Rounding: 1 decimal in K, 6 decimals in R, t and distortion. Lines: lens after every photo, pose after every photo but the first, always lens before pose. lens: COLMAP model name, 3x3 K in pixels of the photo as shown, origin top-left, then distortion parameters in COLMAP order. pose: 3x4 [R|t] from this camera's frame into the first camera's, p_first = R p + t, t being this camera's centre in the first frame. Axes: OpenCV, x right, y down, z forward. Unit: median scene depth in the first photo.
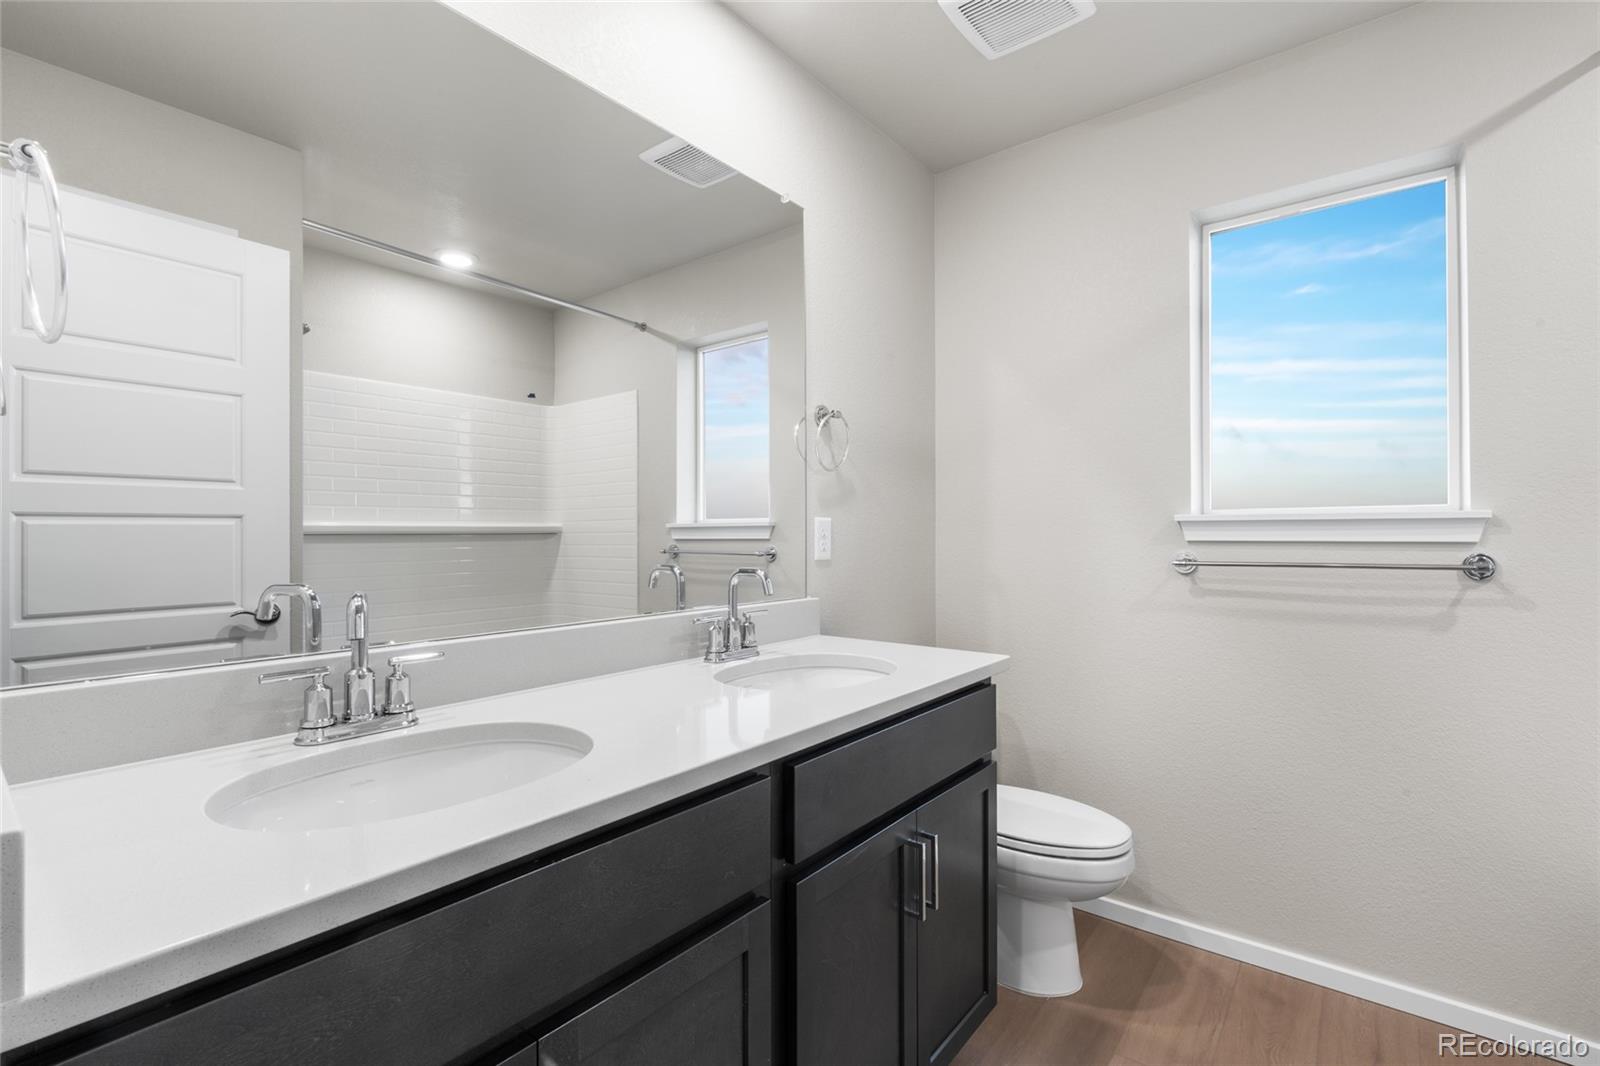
lens RADIAL K [[722.4, 0, 804.2], [0, 722.4, 538.6], [0, 0, 1]] dist [0.002463, 0.000515]
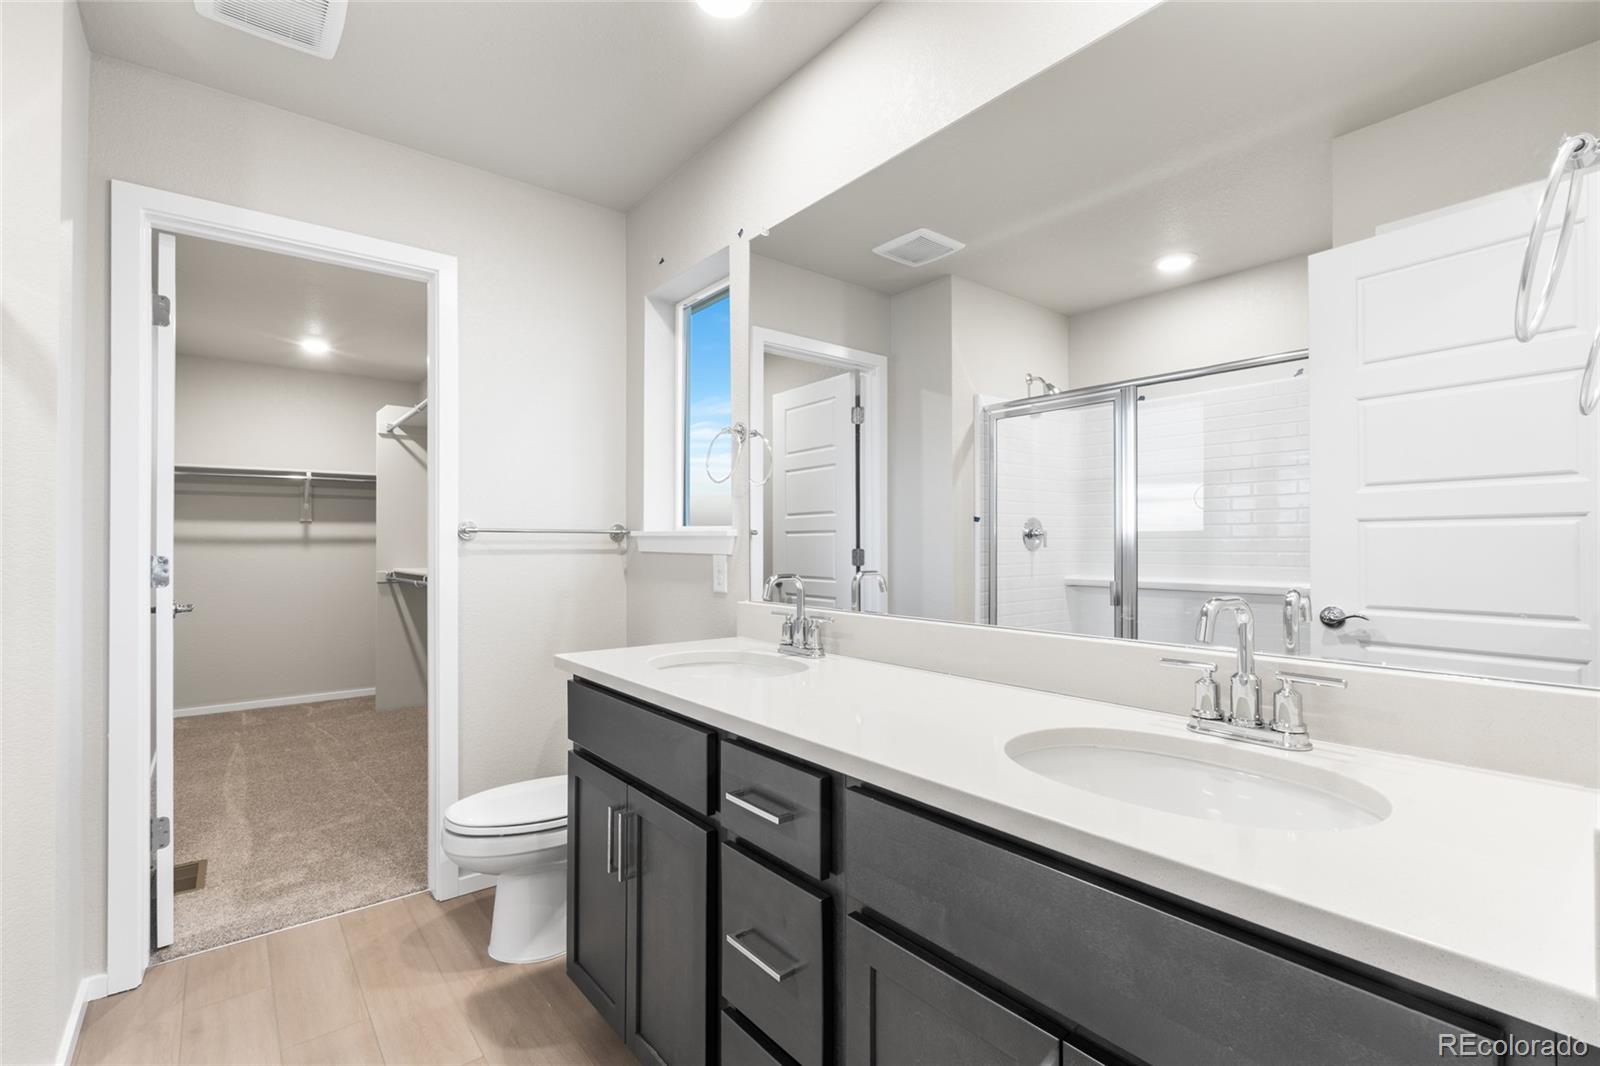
lens RADIAL K [[722.4, 0, 804.4], [0, 722.4, 532.9], [0, 0, 1]] dist [0.002463, 0.000515]
pose [[-0.220465, -0.009478, -0.975349, 0.654312], [0.002890, 0.999942, -0.010371, -0.007011], [0.975391, -0.005106, -0.220424, 0.822158]]
